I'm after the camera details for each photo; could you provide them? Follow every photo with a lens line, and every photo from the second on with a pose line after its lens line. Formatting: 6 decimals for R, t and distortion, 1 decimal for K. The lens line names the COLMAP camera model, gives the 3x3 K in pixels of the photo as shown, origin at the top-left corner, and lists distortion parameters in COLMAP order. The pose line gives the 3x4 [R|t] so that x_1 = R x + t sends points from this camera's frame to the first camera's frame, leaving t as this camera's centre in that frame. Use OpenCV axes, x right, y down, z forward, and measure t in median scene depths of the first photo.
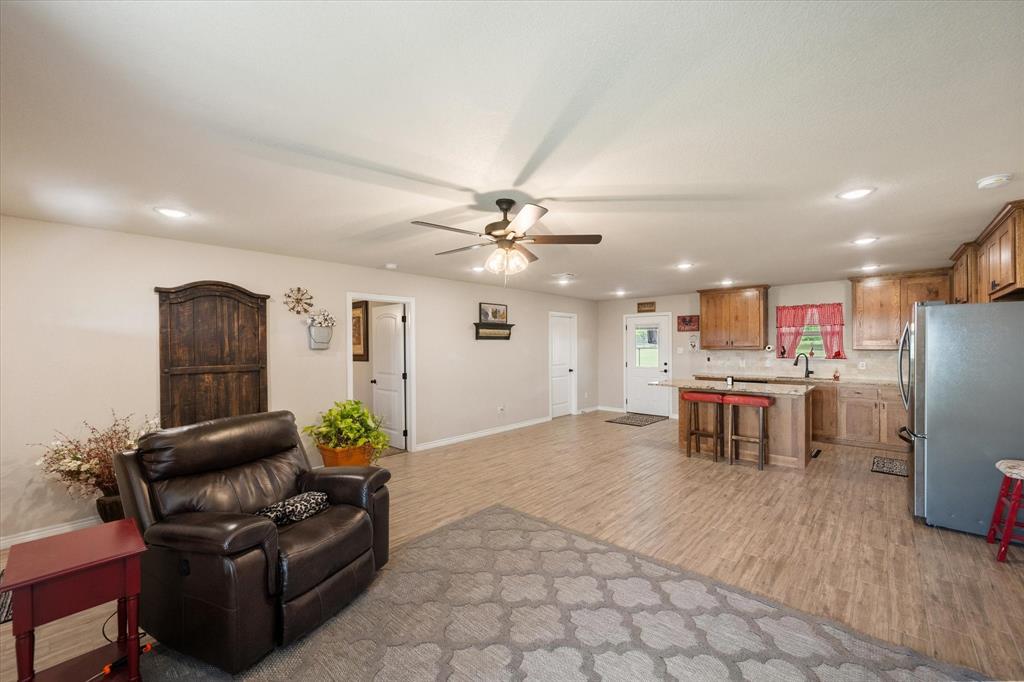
lens RADIAL K [[407.3, 0, 515.8], [0, 407.3, 339.6], [0, 0, 1]] dist [-0.000064, -0.000061]
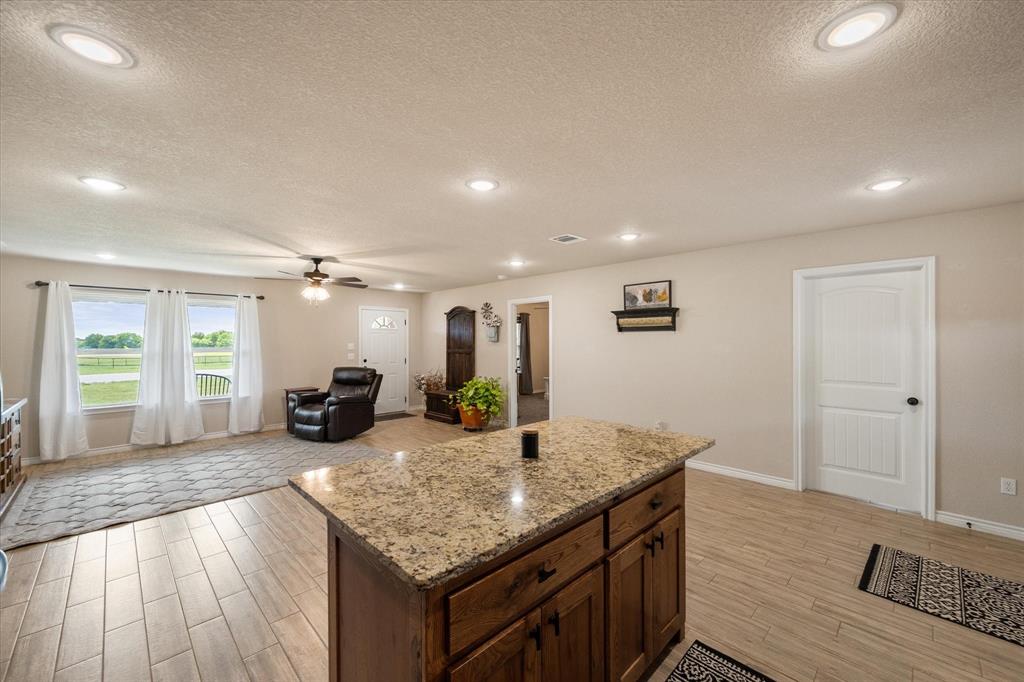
lens RADIAL K [[405.8, 0, 516.7], [0, 405.8, 336.7], [0, 0, 1]] dist [-0.001660, -0.000173]
pose [[-0.048621, -0.000912, -0.998817, 0.930137], [0.019757, 0.999803, -0.001875, 0.009153], [0.998622, -0.019825, -0.048593, 1.074947]]
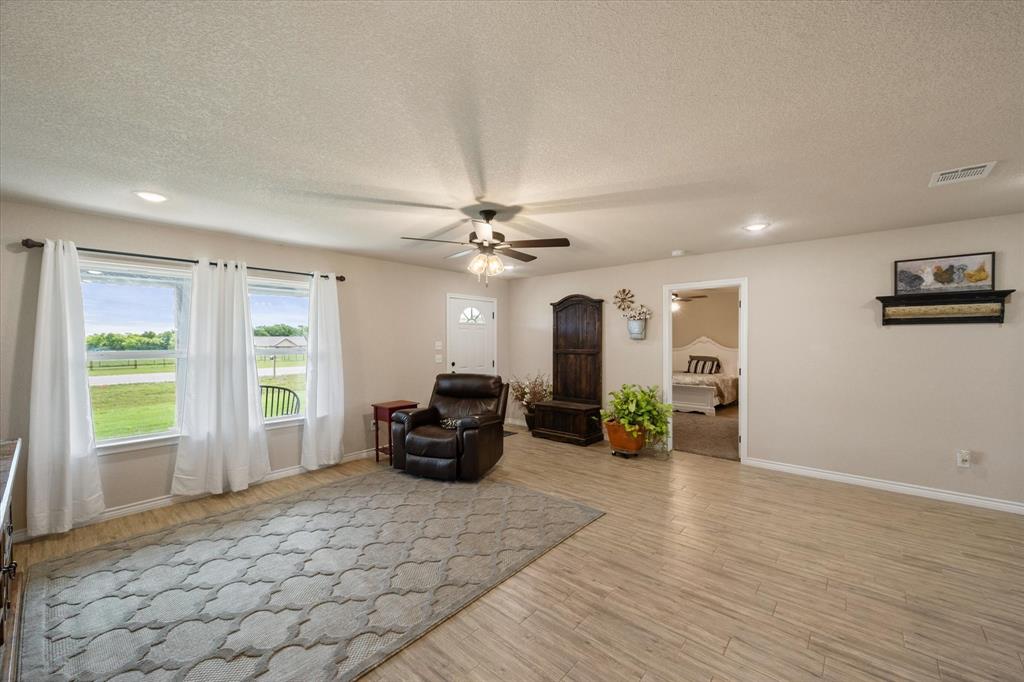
lens RADIAL K [[407.3, 0, 515.8], [0, 407.3, 339.6], [0, 0, 1]] dist [-0.000064, -0.000061]
pose [[0.020924, 0.009865, -0.999732, 0.624969], [0.020413, 0.999739, 0.010292, 0.004905], [0.999573, -0.020622, 0.020717, 0.582892]]
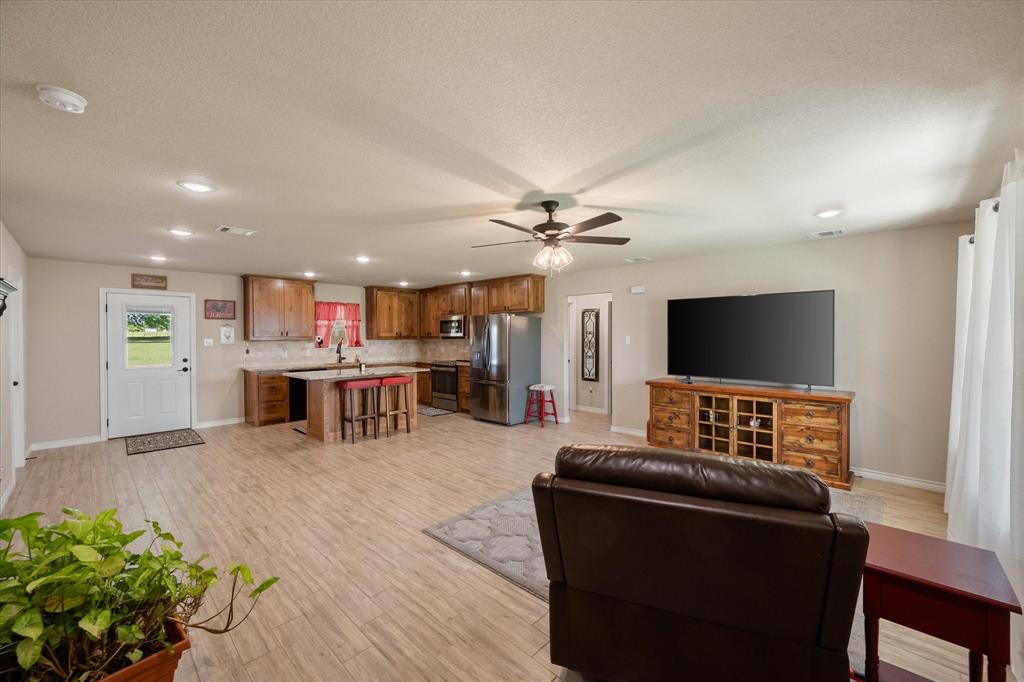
lens RADIAL K [[407.3, 0, 515.8], [0, 407.3, 339.6], [0, 0, 1]] dist [-0.000064, -0.000061]
pose [[0.022461, -0.006444, 0.999727, -0.624991], [-0.013841, 0.999881, 0.006756, 0.011674], [-0.999652, -0.013989, 0.022369, 0.590742]]
